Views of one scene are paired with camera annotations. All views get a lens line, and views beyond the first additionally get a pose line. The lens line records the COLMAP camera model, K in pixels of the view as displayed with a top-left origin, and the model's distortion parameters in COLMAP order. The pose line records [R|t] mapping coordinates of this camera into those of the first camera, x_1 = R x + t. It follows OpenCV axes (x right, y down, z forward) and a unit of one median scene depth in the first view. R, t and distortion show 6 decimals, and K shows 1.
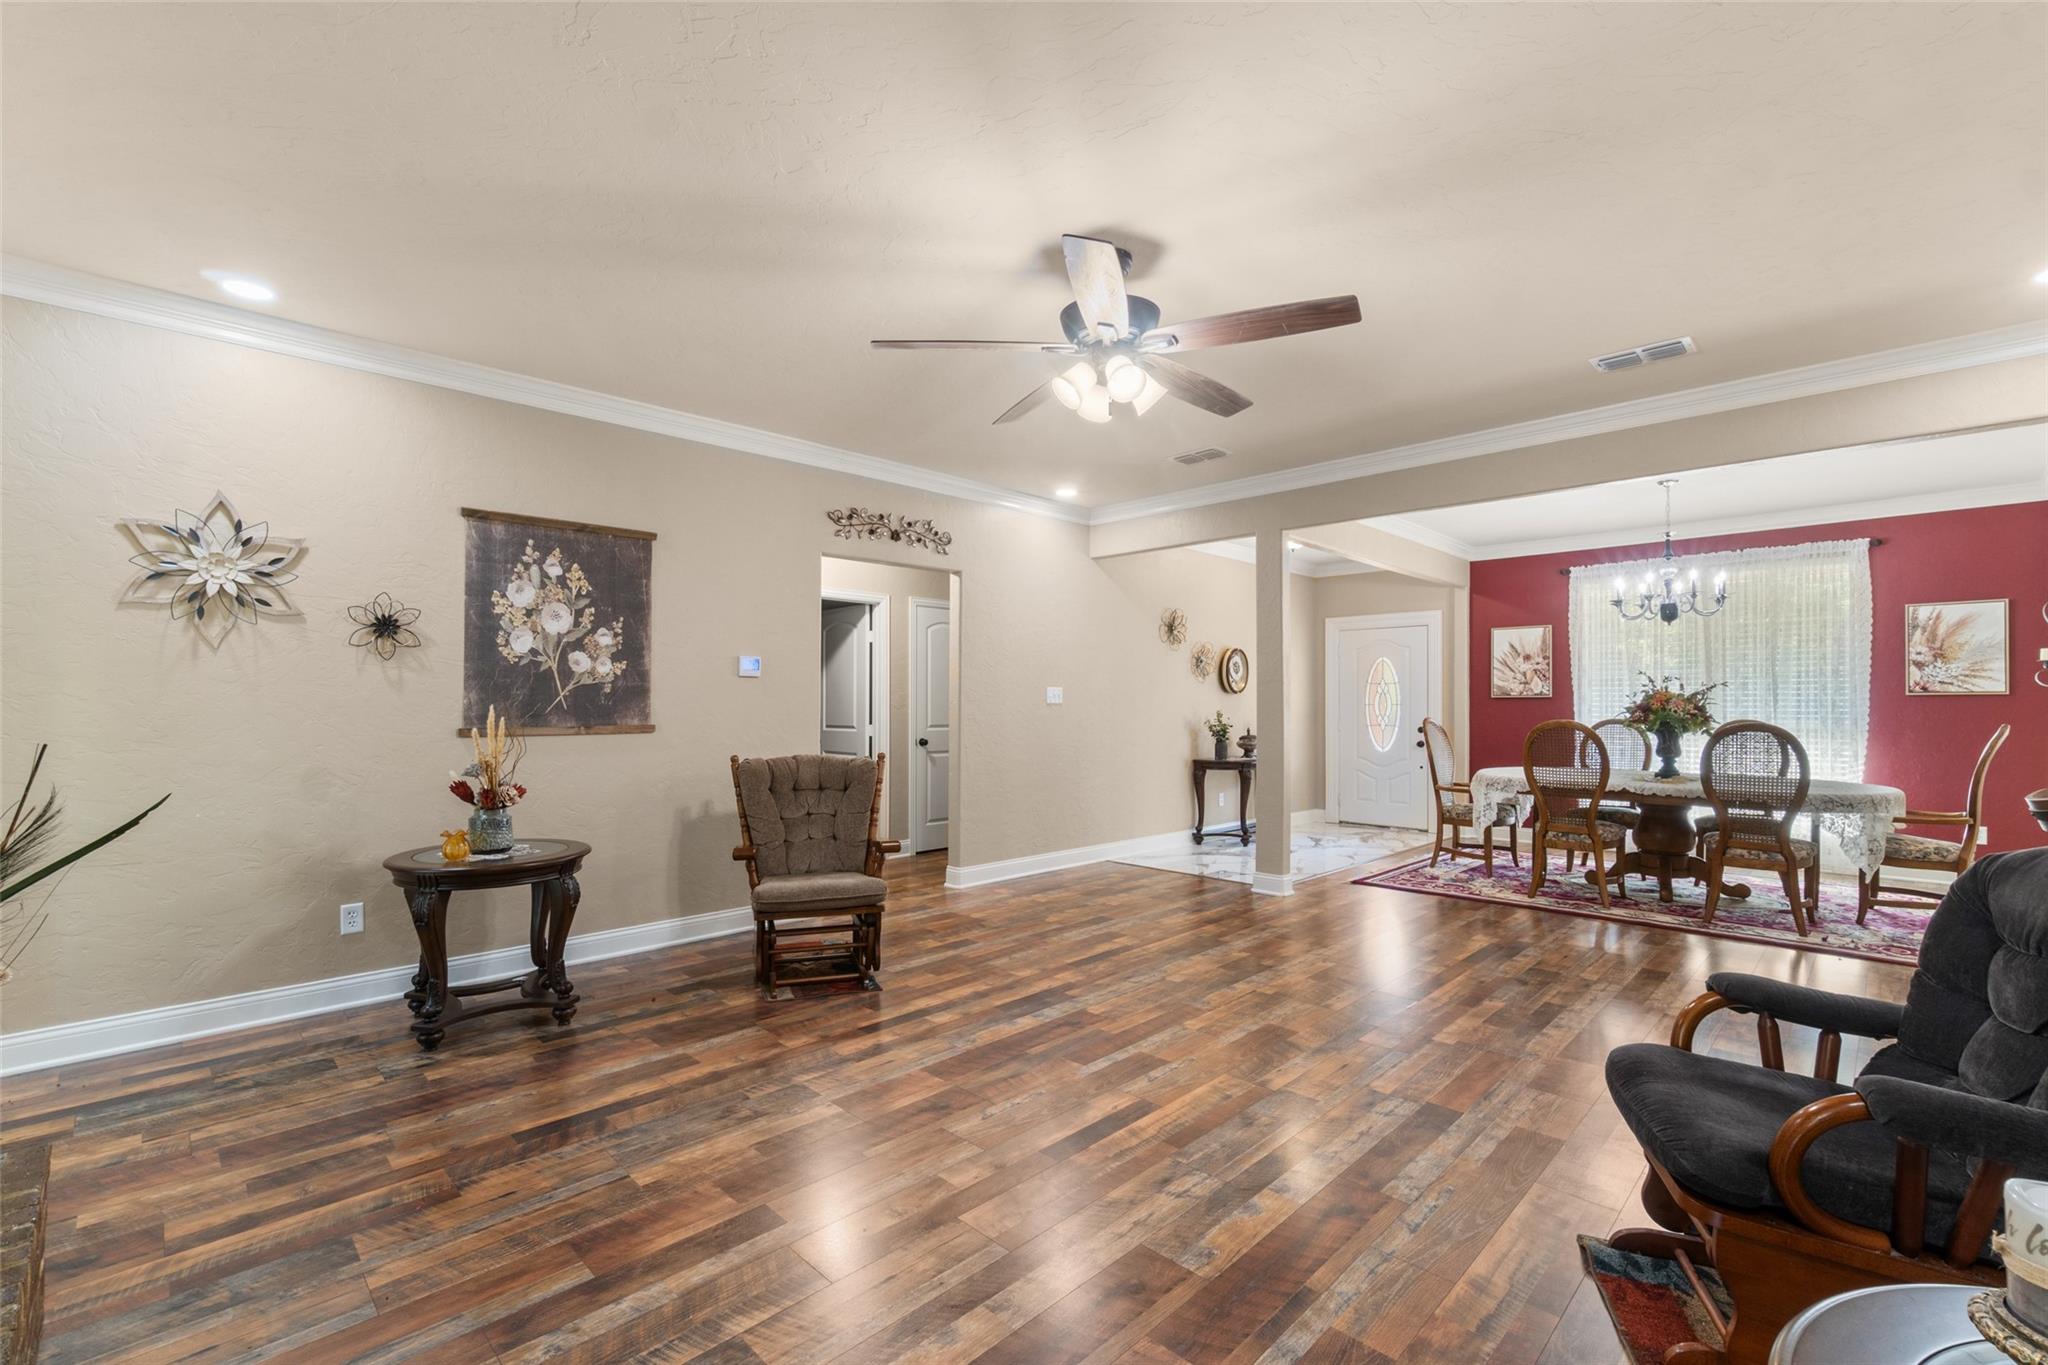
lens RADIAL K [[879.5, 0, 1024.0], [0, 879.5, 682.5], [0, 0, 1]] dist [-0.003129, -0.000445]
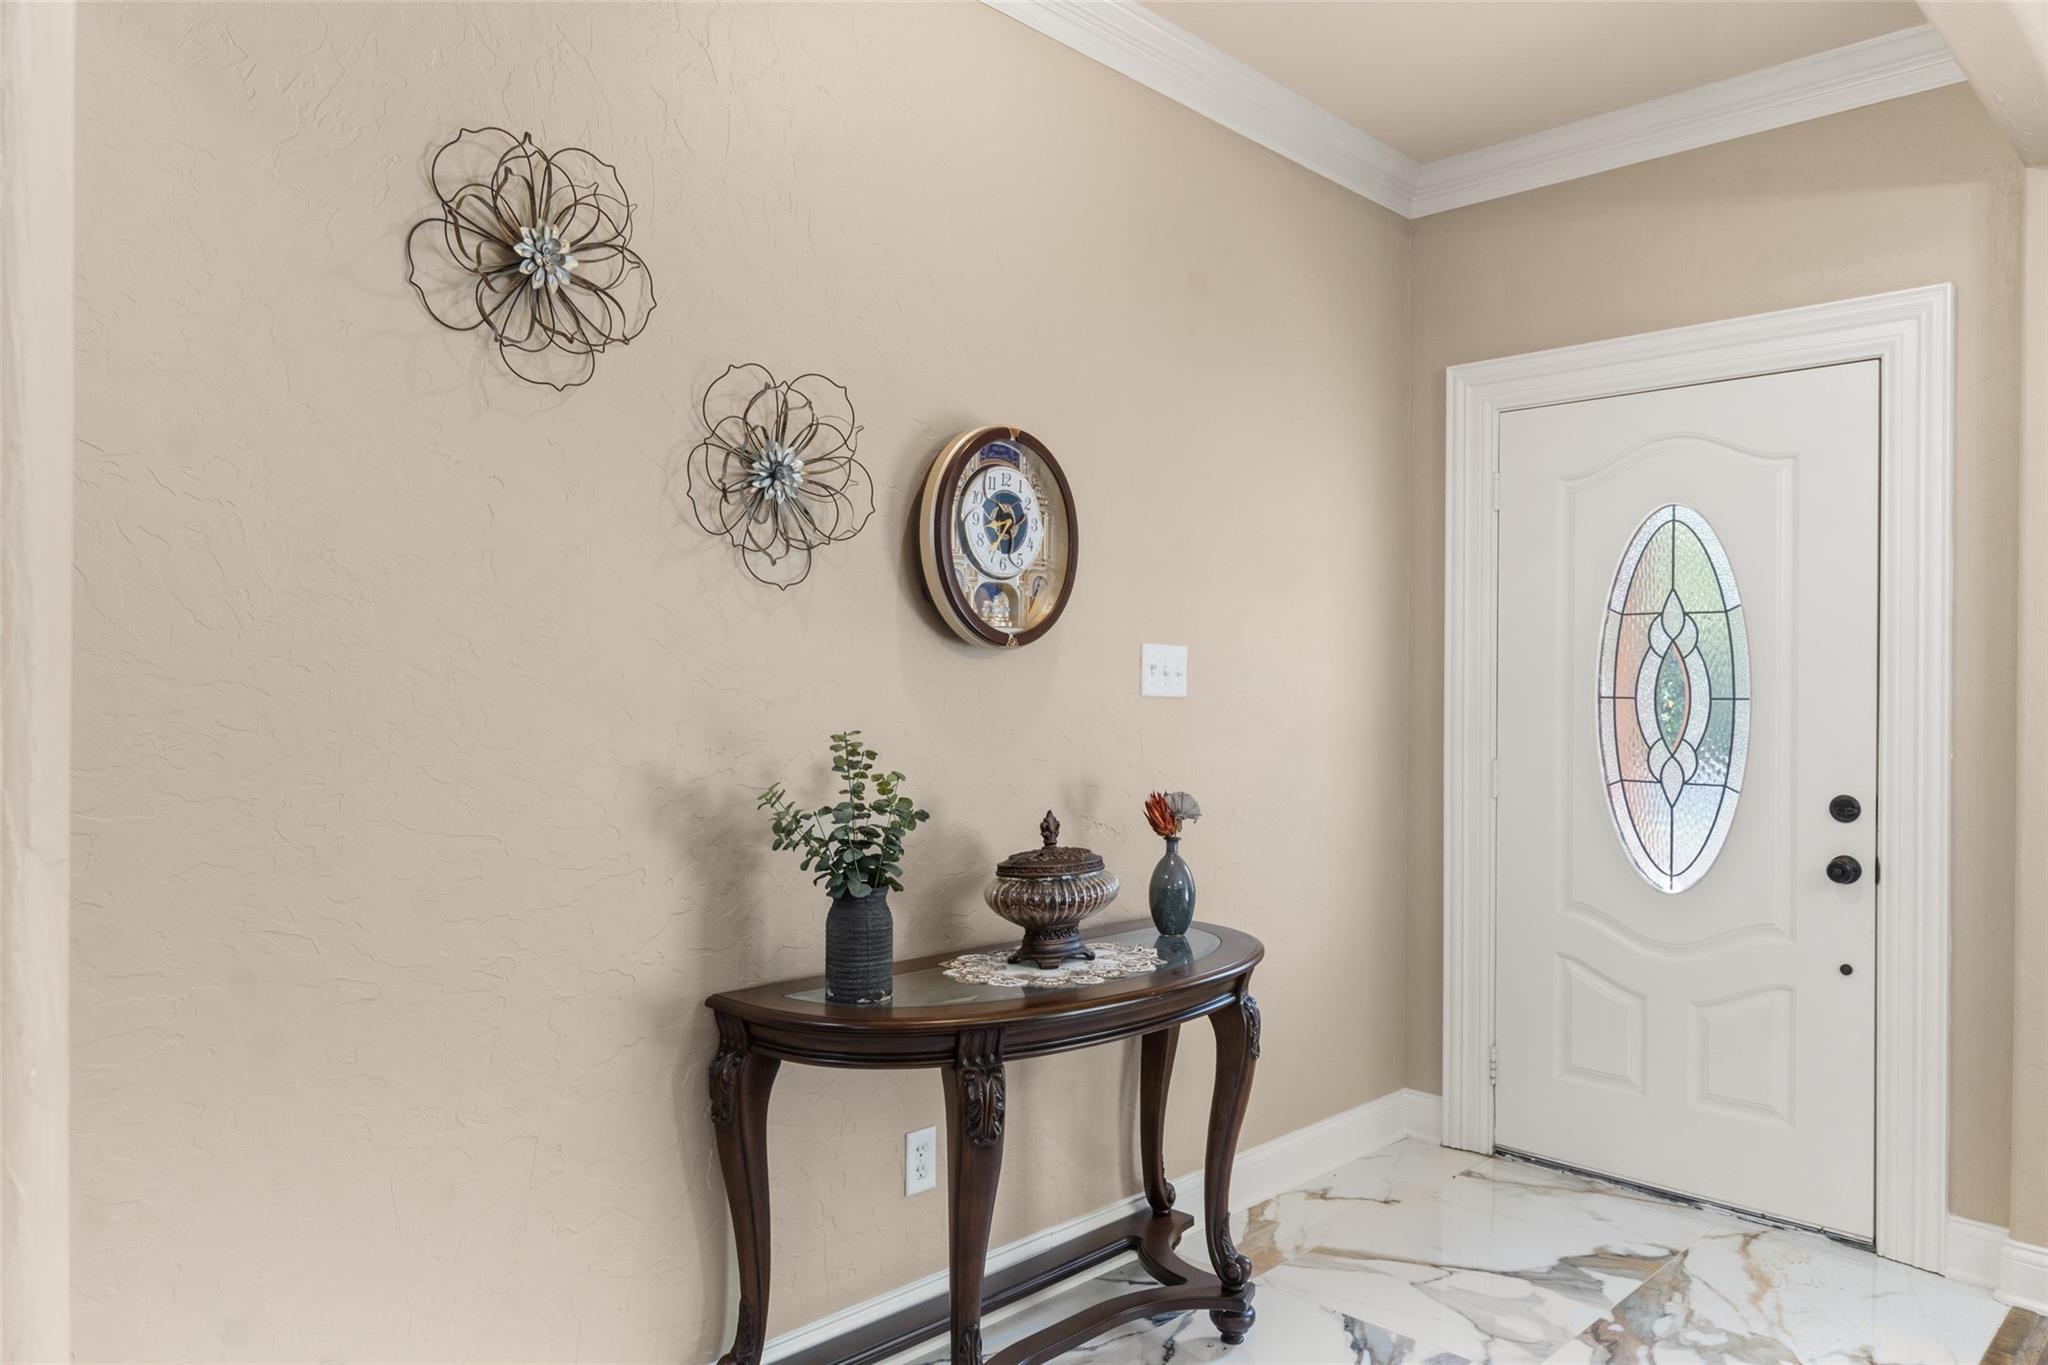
lens RADIAL K [[1374.8, 0, 1024.0], [0, 1374.8, 682.5], [0, 0, 1]] dist [0.002680, 0.000857]
pose [[0.999751, 0.002623, 0.022180, 0.466947], [-0.003048, 0.999812, 0.019168, 0.028924], [-0.022125, -0.019231, 0.999570, 1.320769]]
